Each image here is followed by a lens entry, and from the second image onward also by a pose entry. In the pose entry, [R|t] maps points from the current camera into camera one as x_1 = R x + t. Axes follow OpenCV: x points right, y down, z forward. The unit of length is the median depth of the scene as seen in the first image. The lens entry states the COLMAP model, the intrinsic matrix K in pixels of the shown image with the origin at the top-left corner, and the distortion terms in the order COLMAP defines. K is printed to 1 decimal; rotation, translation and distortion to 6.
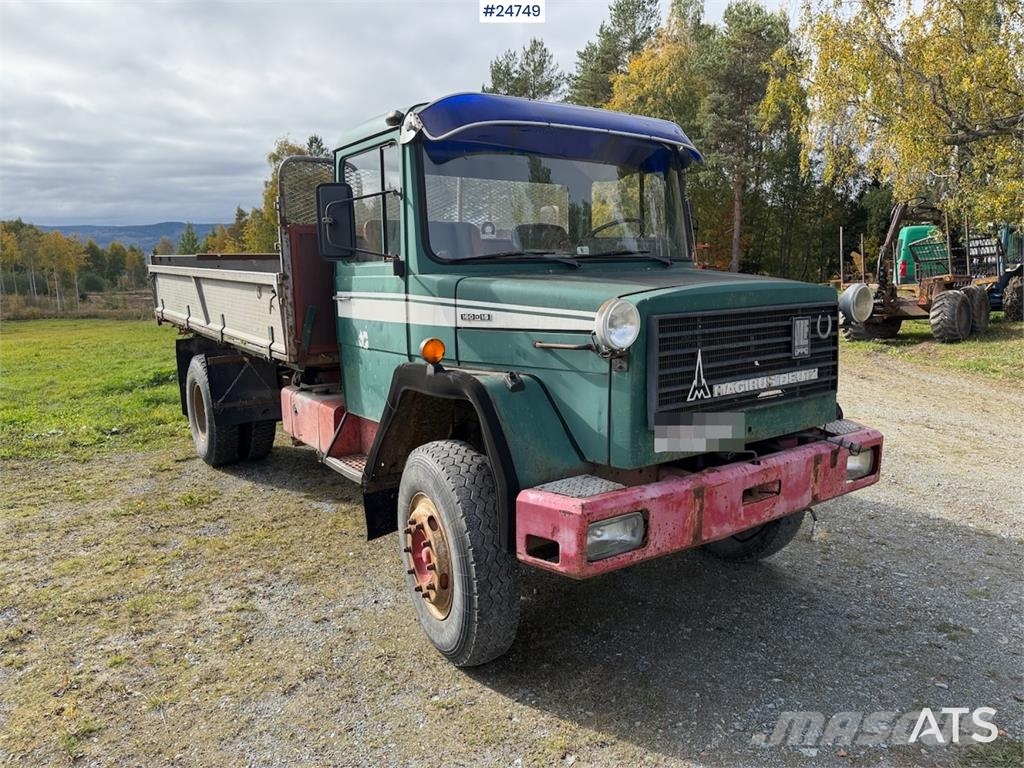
lens RADIAL K [[731.8, 0, 514.2], [0, 731.8, 378.6], [0, 0, 1]] dist [0.051780, -0.040066]
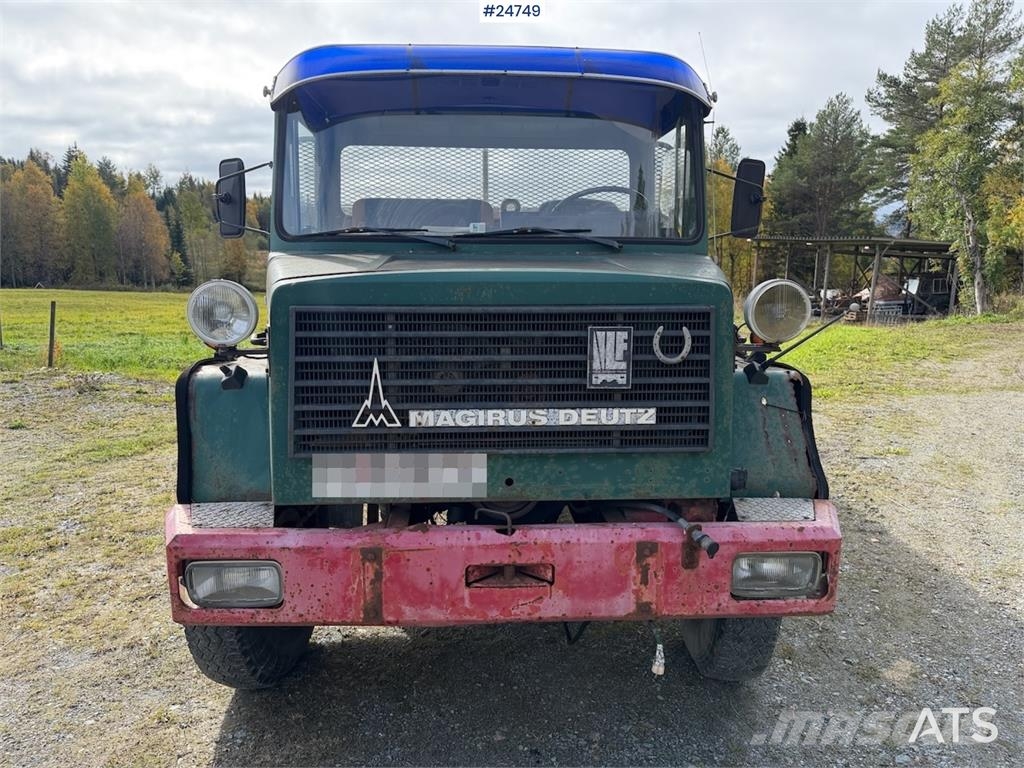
lens RADIAL K [[731.8, 0, 514.6], [0, 731.8, 380.1], [0, 0, 1]] dist [0.051780, -0.040066]
pose [[0.848250, 0.103520, -0.519379, 0.660381], [-0.098948, 0.994419, 0.036601, -0.051494], [0.520270, 0.020345, 0.853760, 0.404667]]
